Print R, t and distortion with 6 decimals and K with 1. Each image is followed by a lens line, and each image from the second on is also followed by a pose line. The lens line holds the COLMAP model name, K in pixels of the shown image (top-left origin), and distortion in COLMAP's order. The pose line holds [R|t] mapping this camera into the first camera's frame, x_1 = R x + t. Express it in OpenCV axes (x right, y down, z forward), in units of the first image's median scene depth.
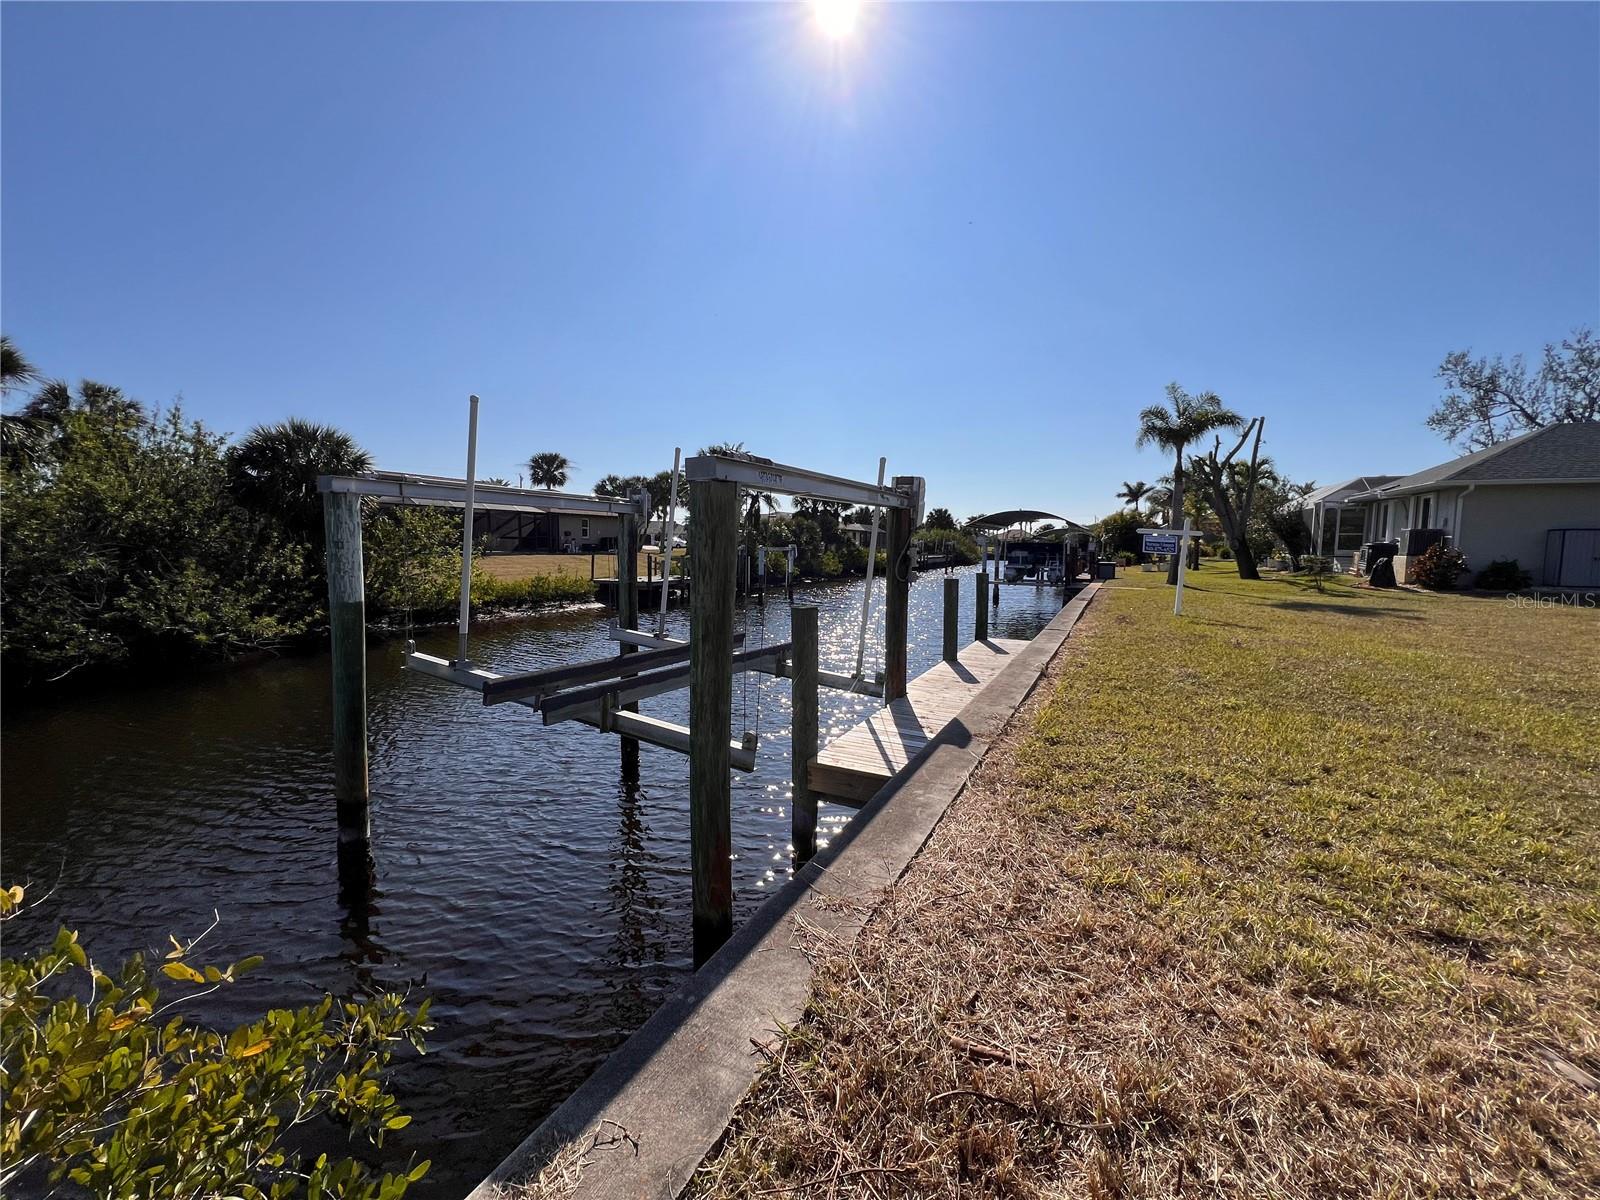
lens RADIAL K [[638.6, 0, 803.9], [0, 638.6, 597.1], [0, 0, 1]] dist [-0.003319, -0.000212]
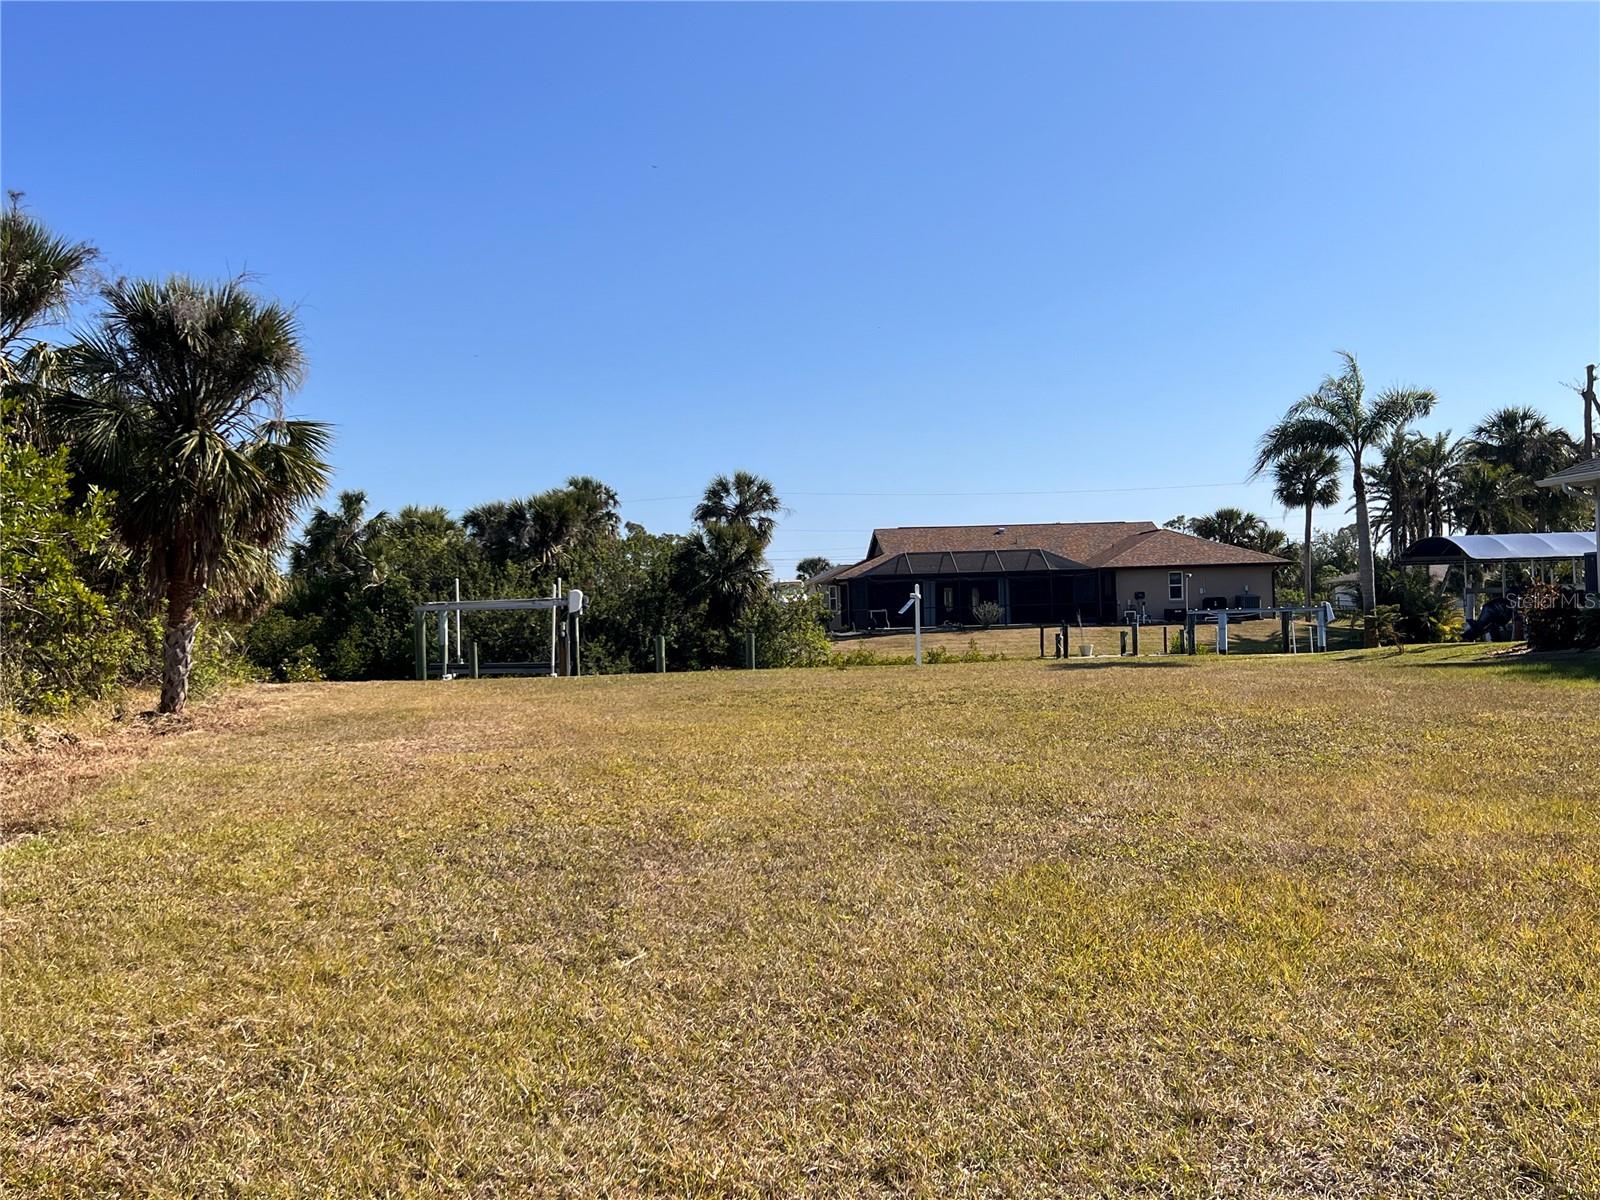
lens RADIAL K [[1694.1, 0, 808.3], [0, 1694.1, 593.5], [0, 0, 1]] dist [0.053203, 0.000000]
pose [[0.509660, -0.041867, -0.859357, 2.880437], [-0.034773, 0.996997, -0.069196, 0.105882], [0.859673, 0.065149, 0.506673, -0.672562]]
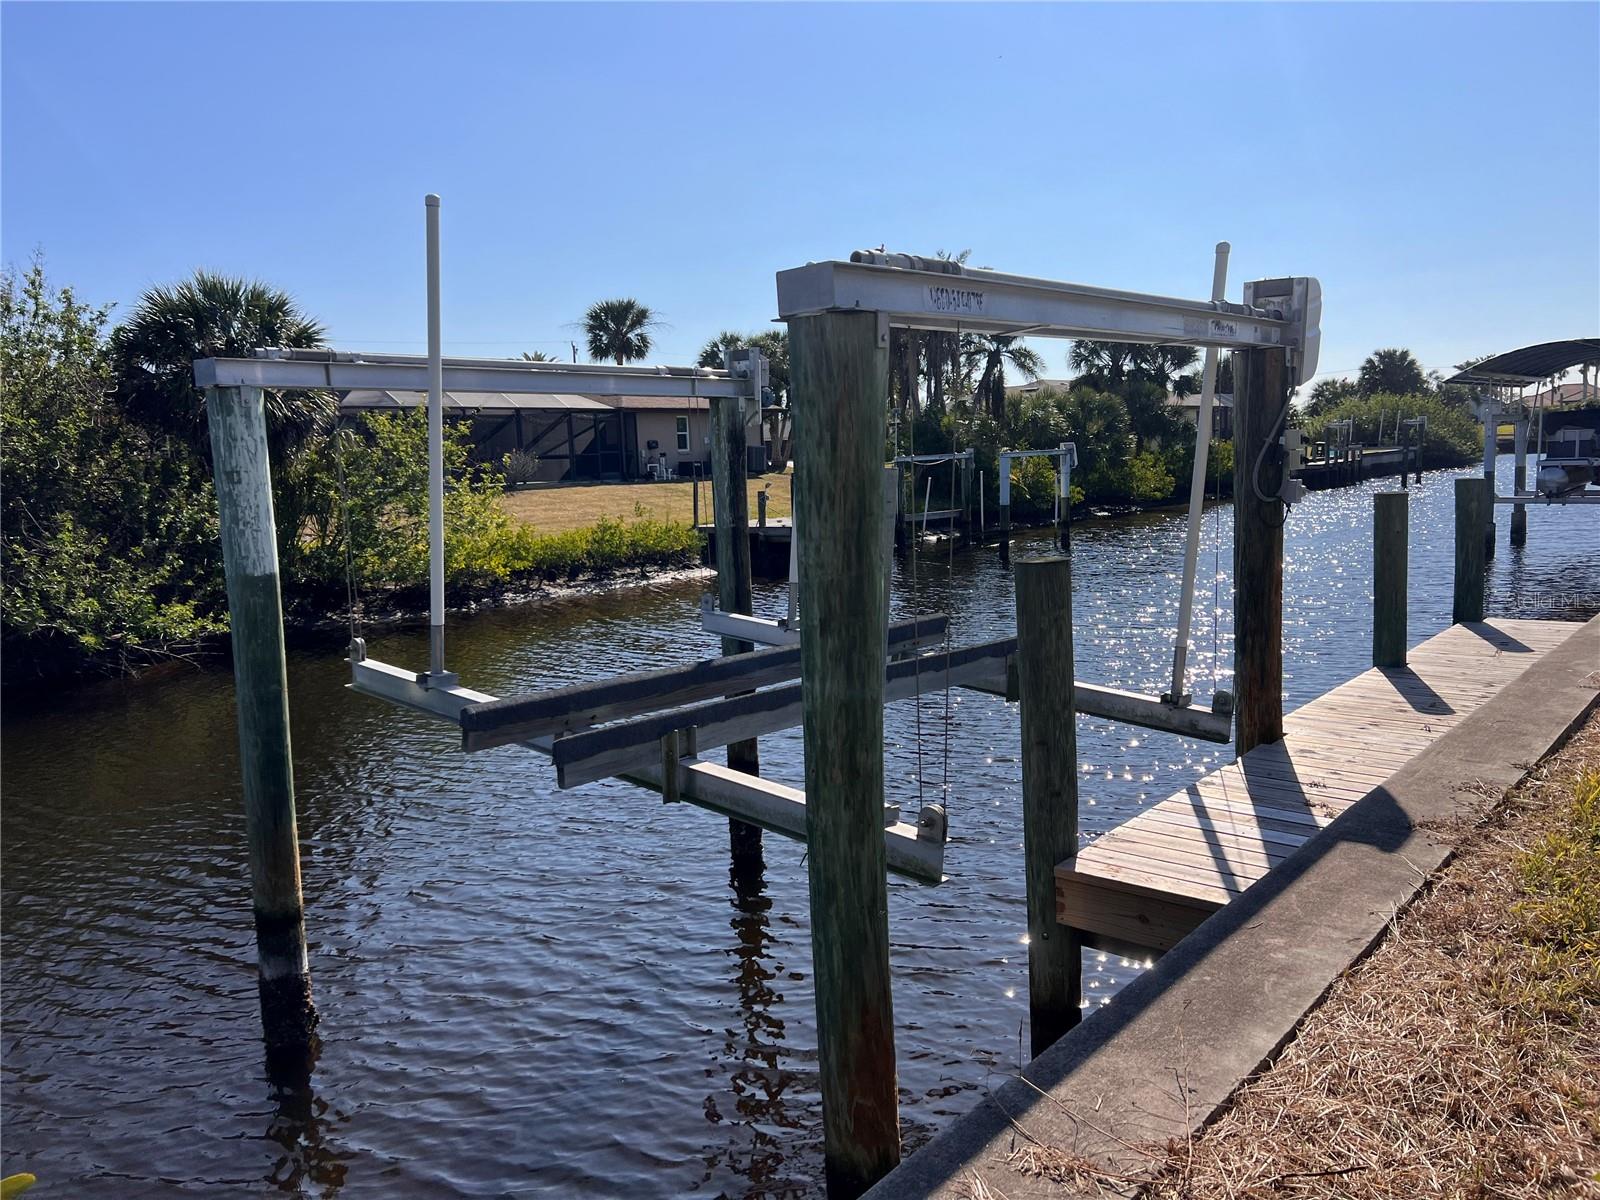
lens RADIAL K [[1205.9, 0, 800.7], [0, 1205.9, 608.3], [0, 0, 1]] dist [0.065353, -0.074163]
pose [[0.970167, -0.019744, -0.241632, 0.015811], [0.031154, 0.998568, 0.043491, 0.002172], [0.240428, -0.049721, 0.969393, 0.013510]]
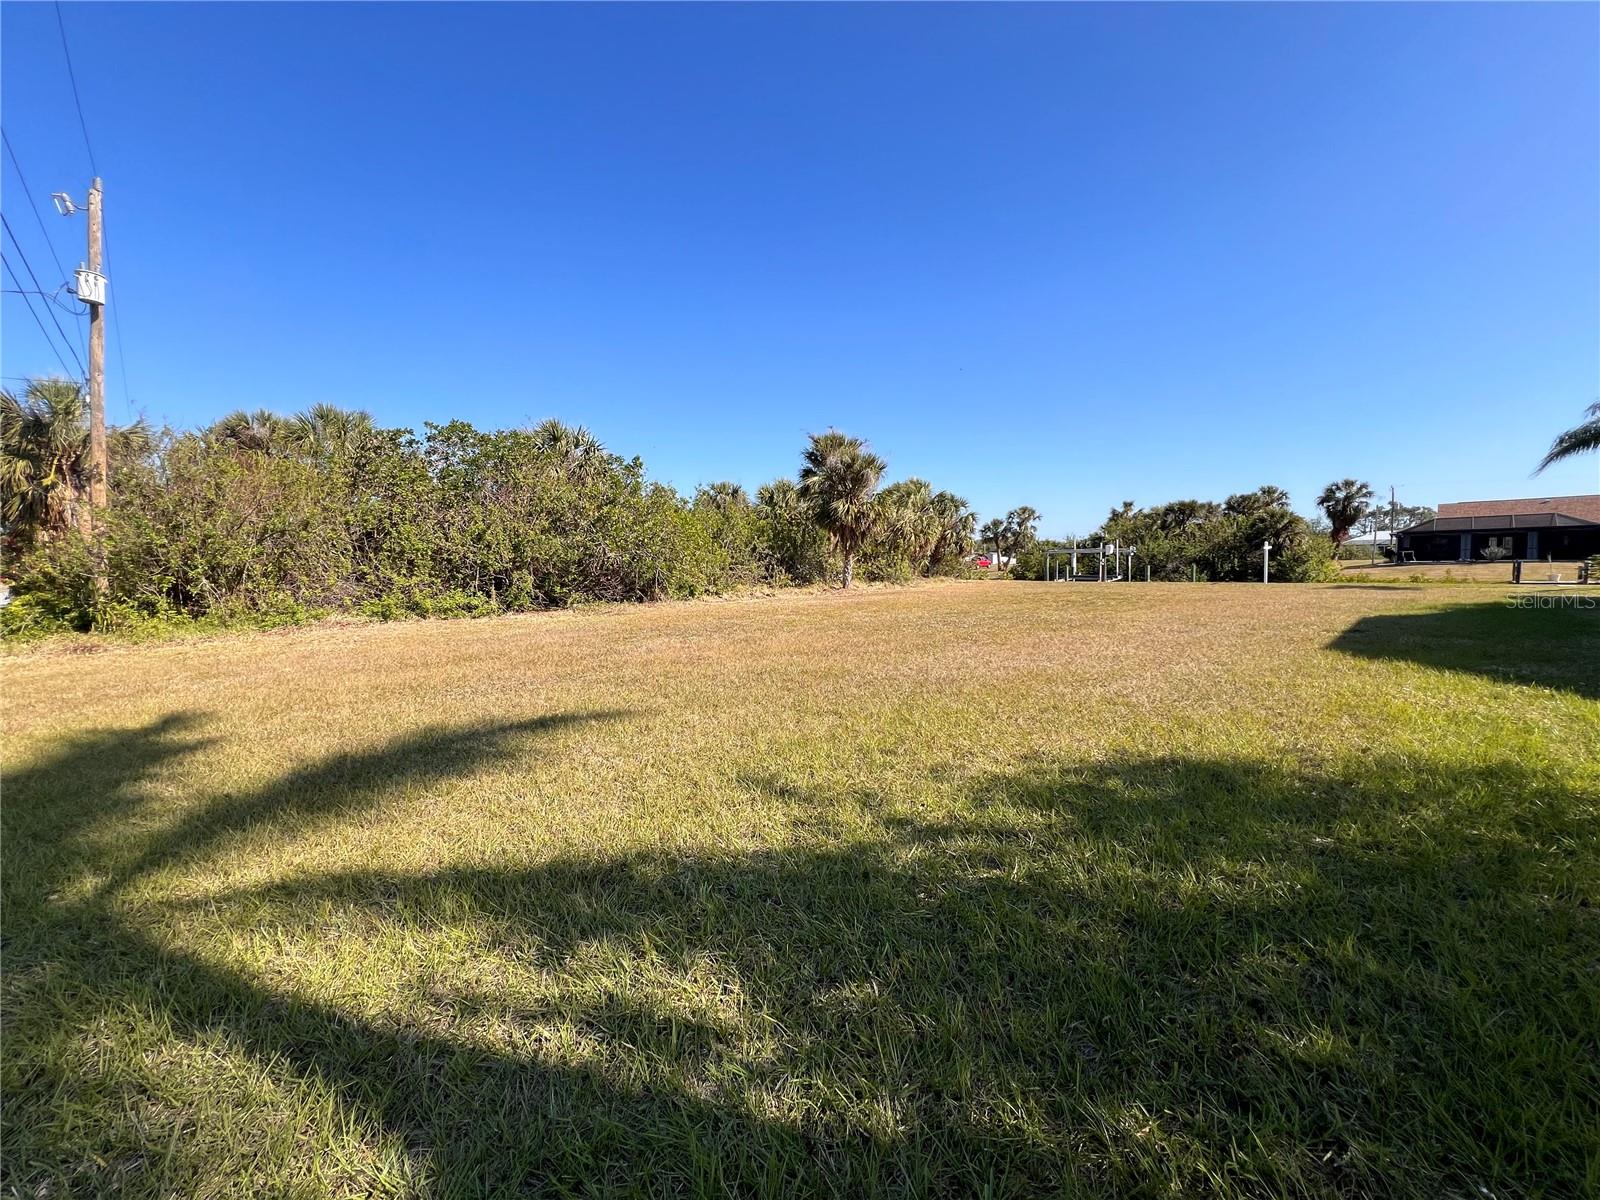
lens RADIAL K [[646.7, 0, 798.8], [0, 646.7, 603.5], [0, 0, 1]] dist [-0.003898, 0.000109]
pose [[-0.352077, 0.047639, -0.934758, 3.080455], [-0.064497, 0.995095, 0.075007, 0.028883], [0.933746, 0.086698, -0.347278, 0.253476]]
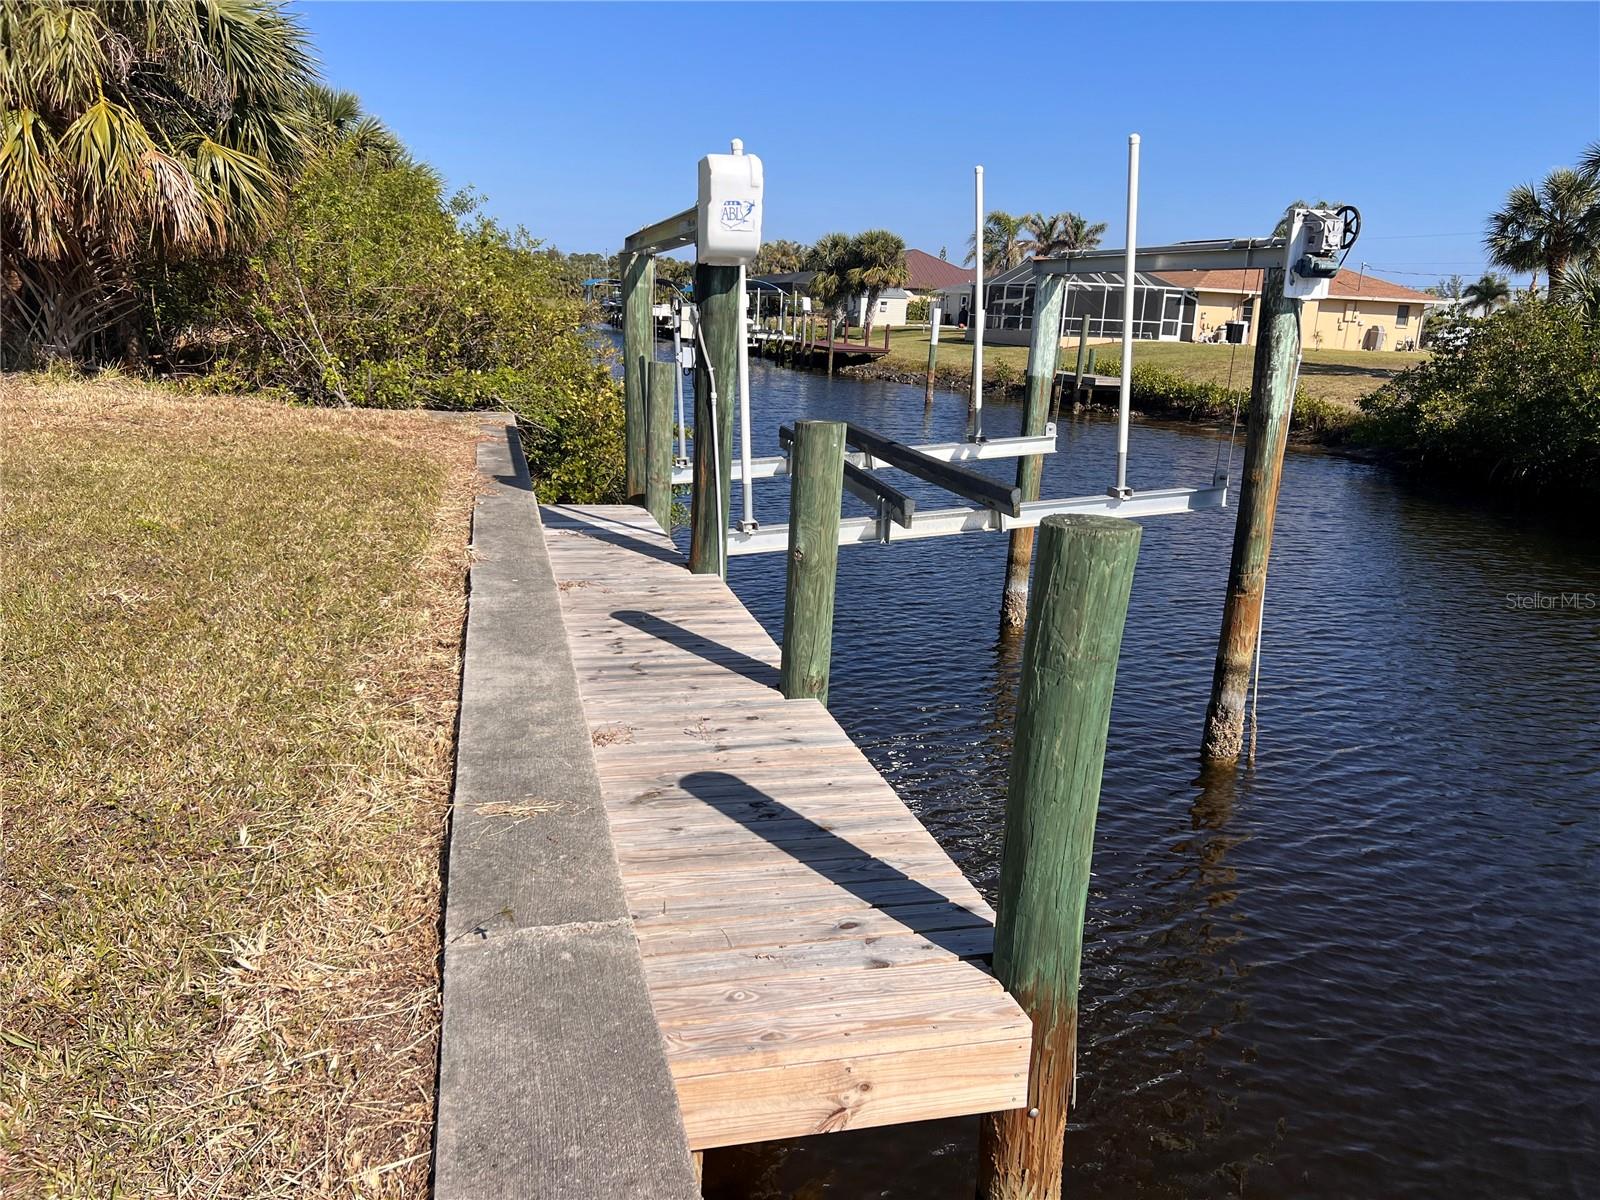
lens RADIAL K [[1205.9, 0, 791.1], [0, 1205.9, 586.5], [0, 0, 1]] dist [0.065353, -0.074163]
pose [[-0.762107, 0.095577, -0.640358, 0.384798], [-0.112256, 0.954559, 0.276073, -0.069079], [0.637645, 0.282281, -0.716746, 0.908064]]
